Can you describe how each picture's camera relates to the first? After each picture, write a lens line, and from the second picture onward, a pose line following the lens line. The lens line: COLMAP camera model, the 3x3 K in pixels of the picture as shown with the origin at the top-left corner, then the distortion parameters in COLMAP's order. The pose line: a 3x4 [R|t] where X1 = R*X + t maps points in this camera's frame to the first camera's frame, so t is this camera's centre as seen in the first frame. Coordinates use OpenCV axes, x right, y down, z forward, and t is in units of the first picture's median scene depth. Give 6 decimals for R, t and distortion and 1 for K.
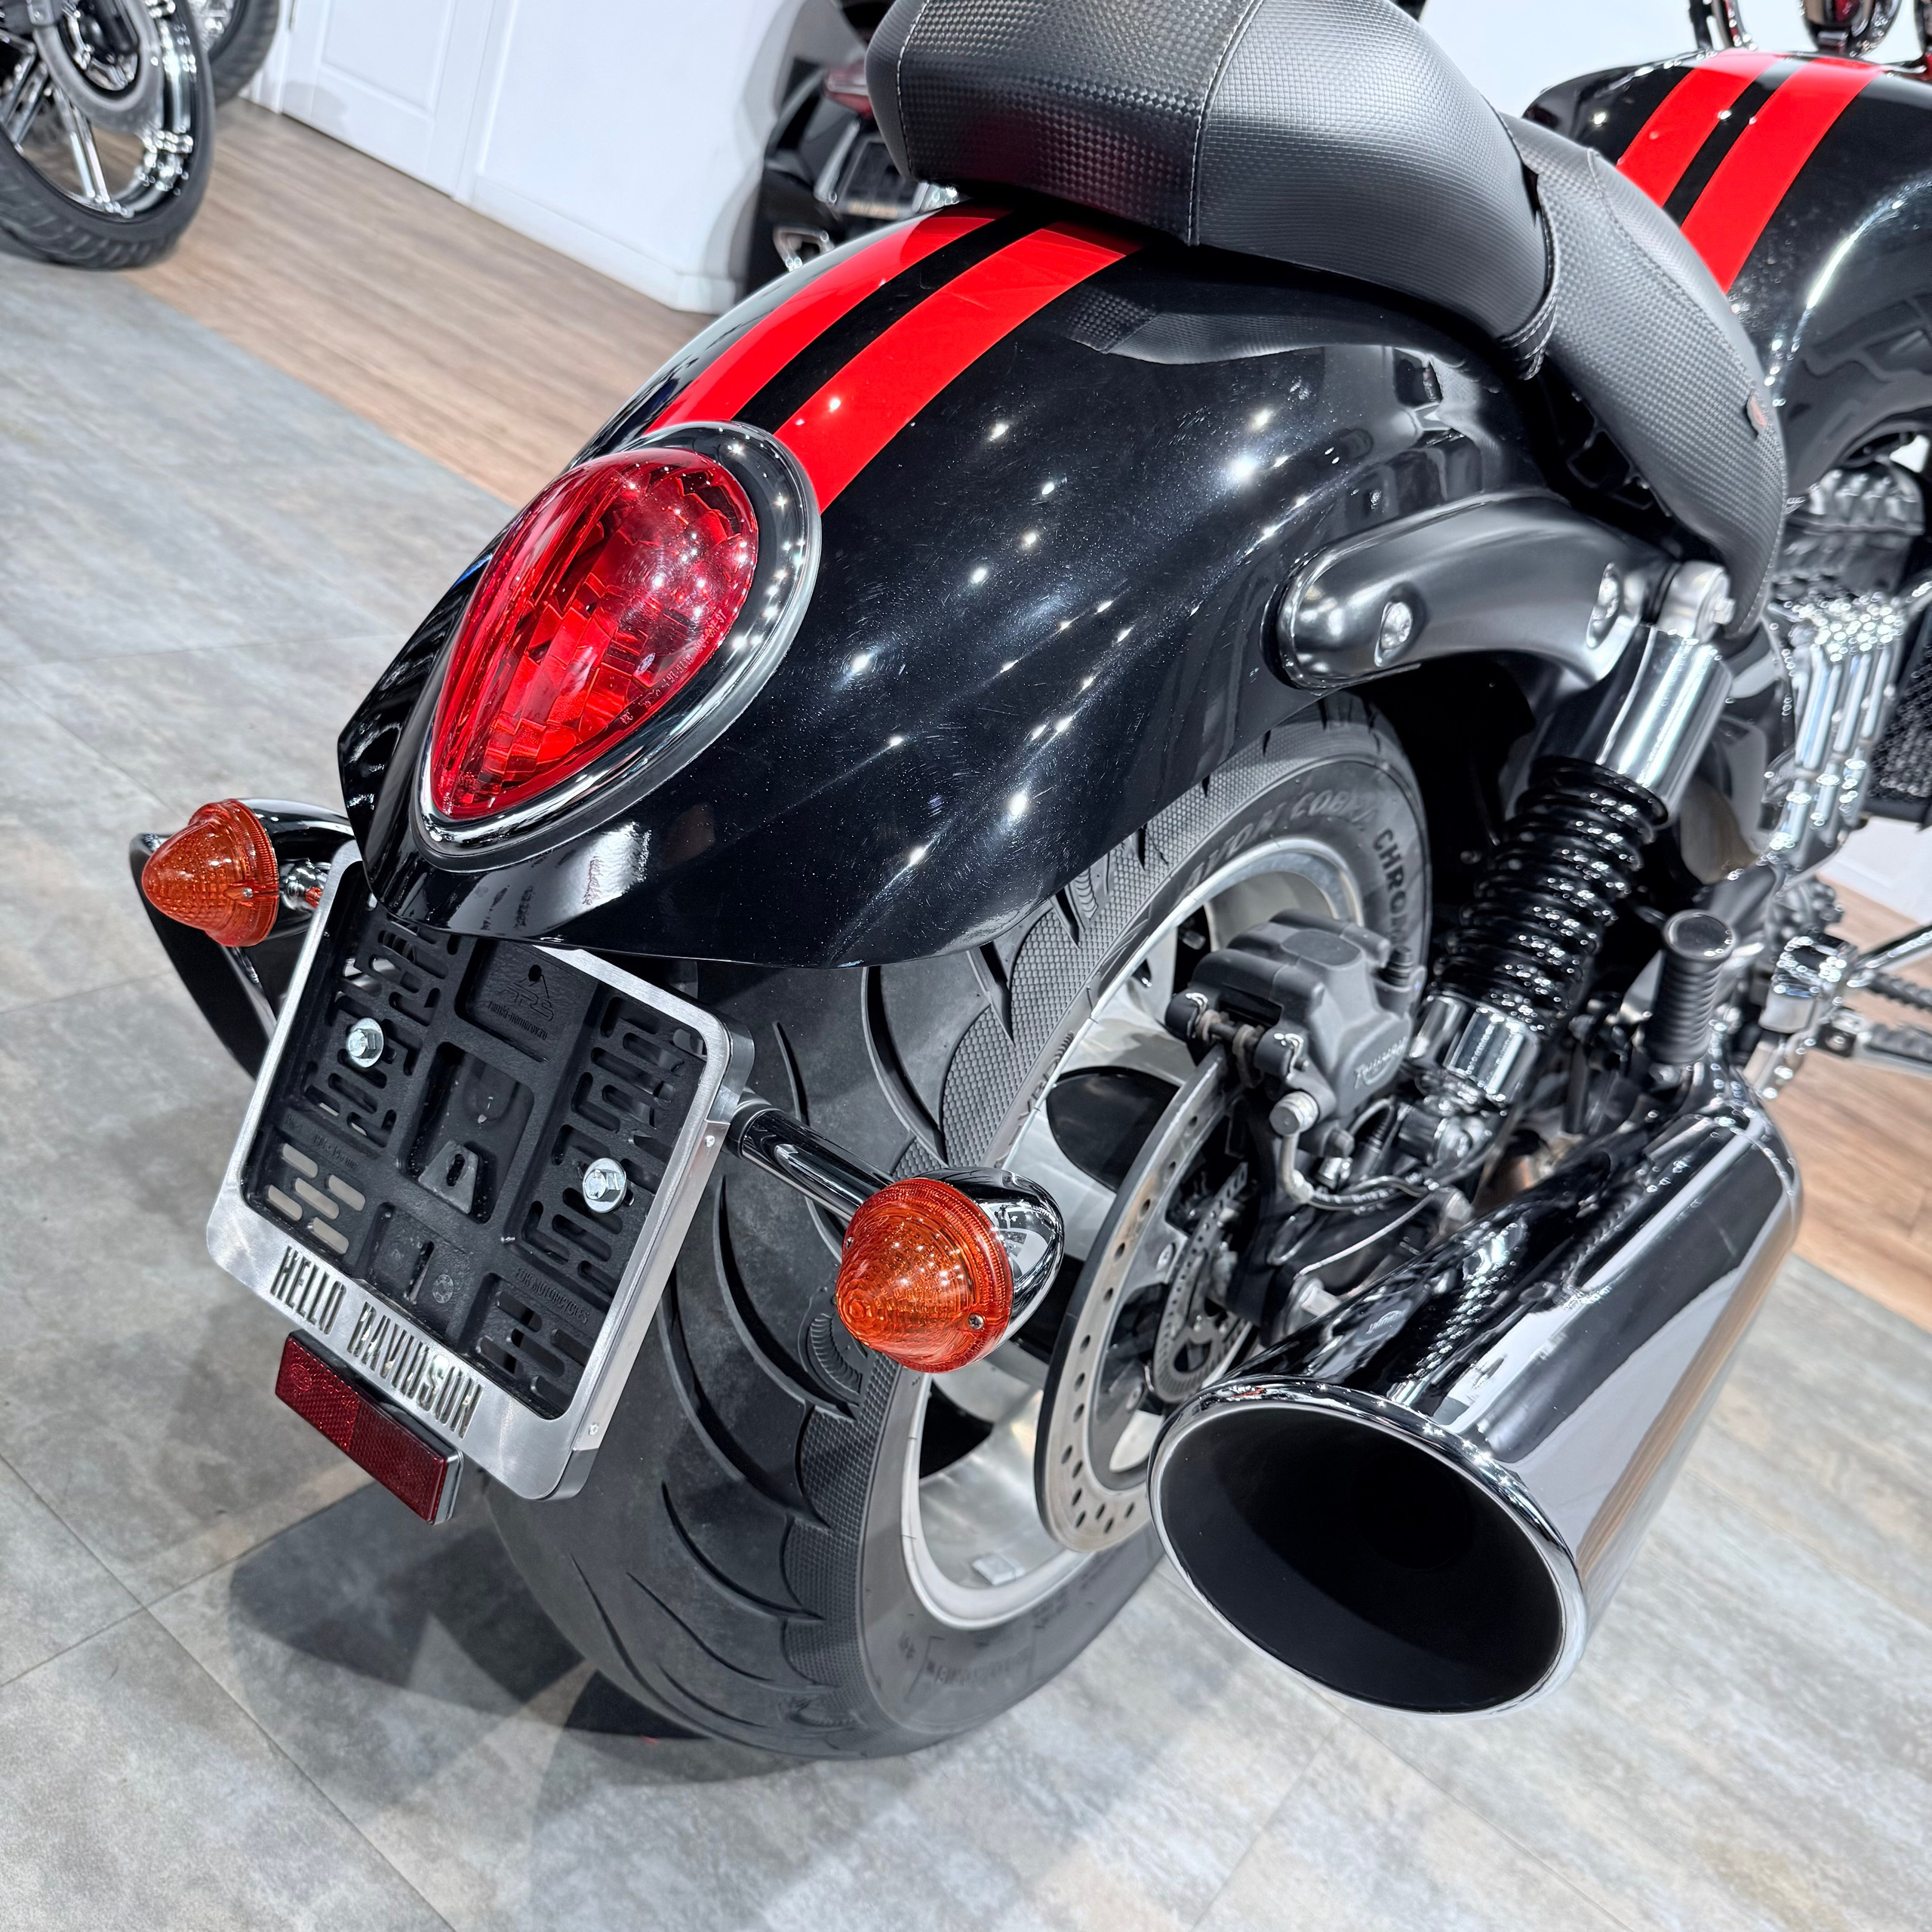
lens RADIAL K [[1851.7, 0, 965.2], [0, 1851.7, 971.8], [0, 0, 1]] dist [-0.000656, -0.019219]
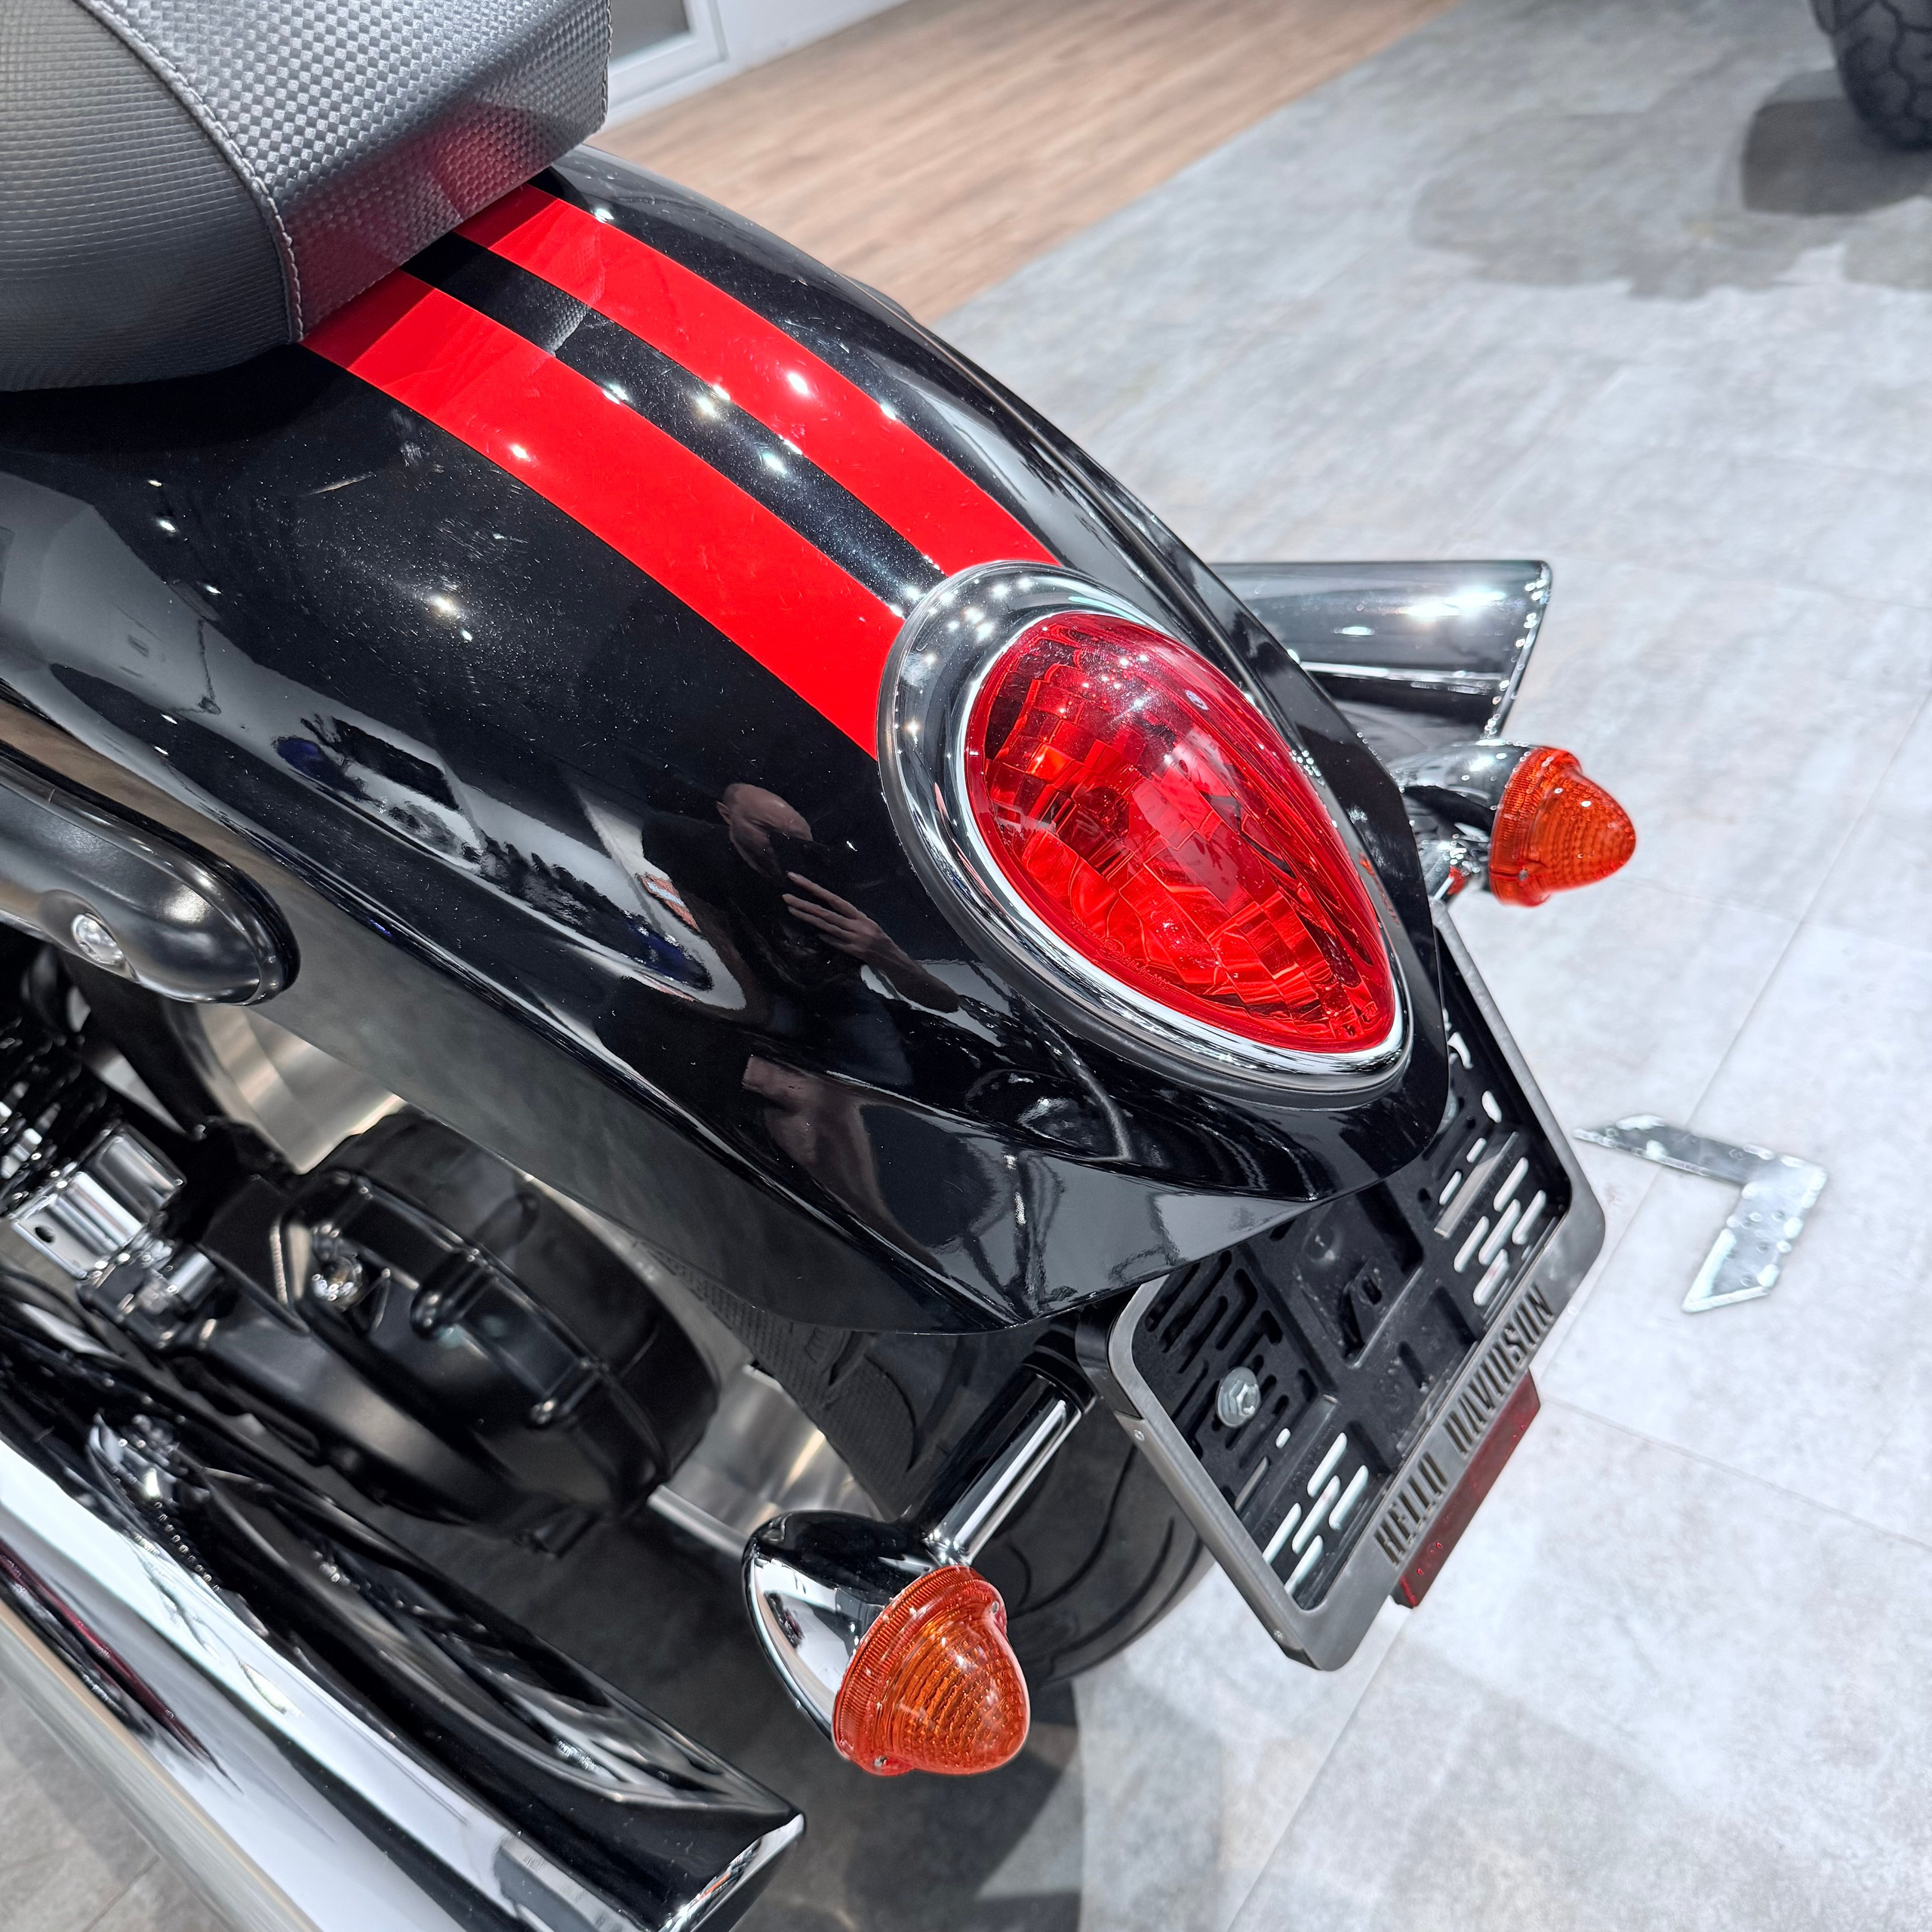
lens RADIAL K [[1851.6, 0, 966.1], [0, 1851.6, 977.5], [0, 0, 1]] dist [0.041880, -0.139321]
pose [[-0.035886, -0.830132, 0.556410, -0.432074], [0.591472, 0.431138, 0.681381, -0.475372], [-0.805526, 0.353554, 0.475528, 0.437353]]
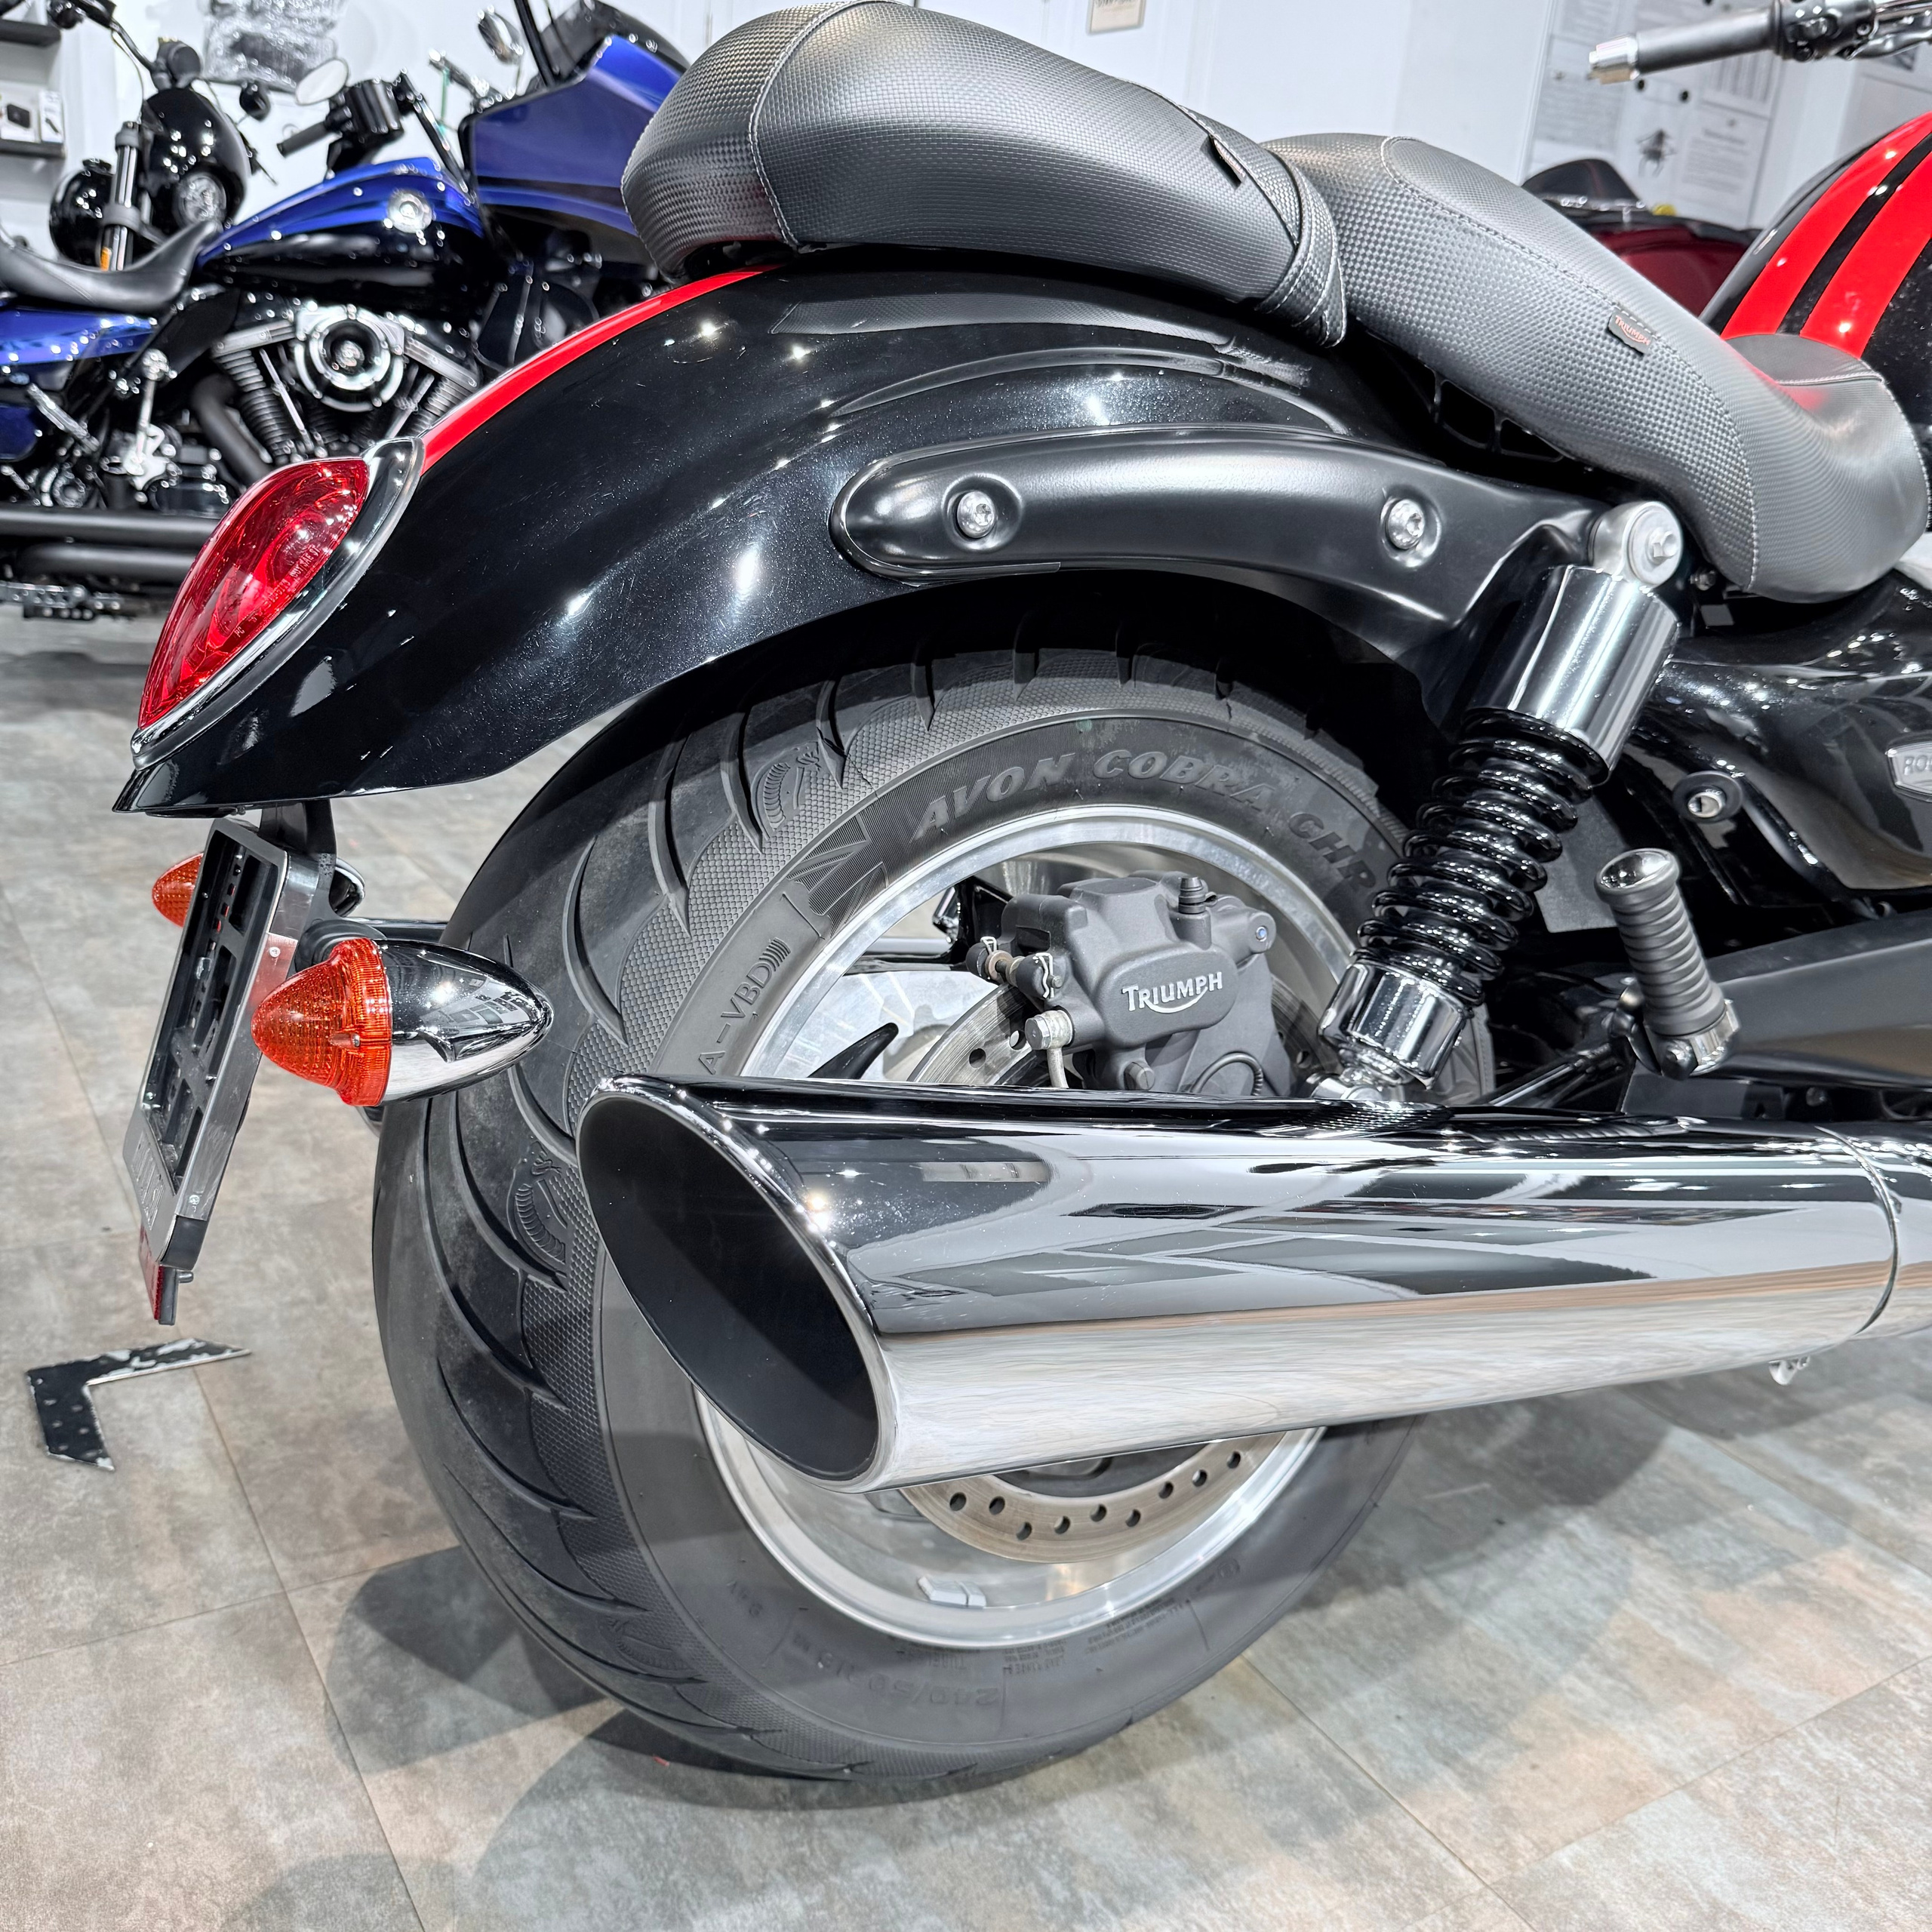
lens RADIAL K [[1851.7, 0, 965.2], [0, 1851.7, 971.8], [0, 0, 1]] dist [-0.000656, -0.019219]
pose [[0.898269, -0.105114, -0.426689, 0.471232], [0.000120, 0.971030, -0.238957, 0.236666], [0.439446, 0.214597, 0.872259, 0.082127]]
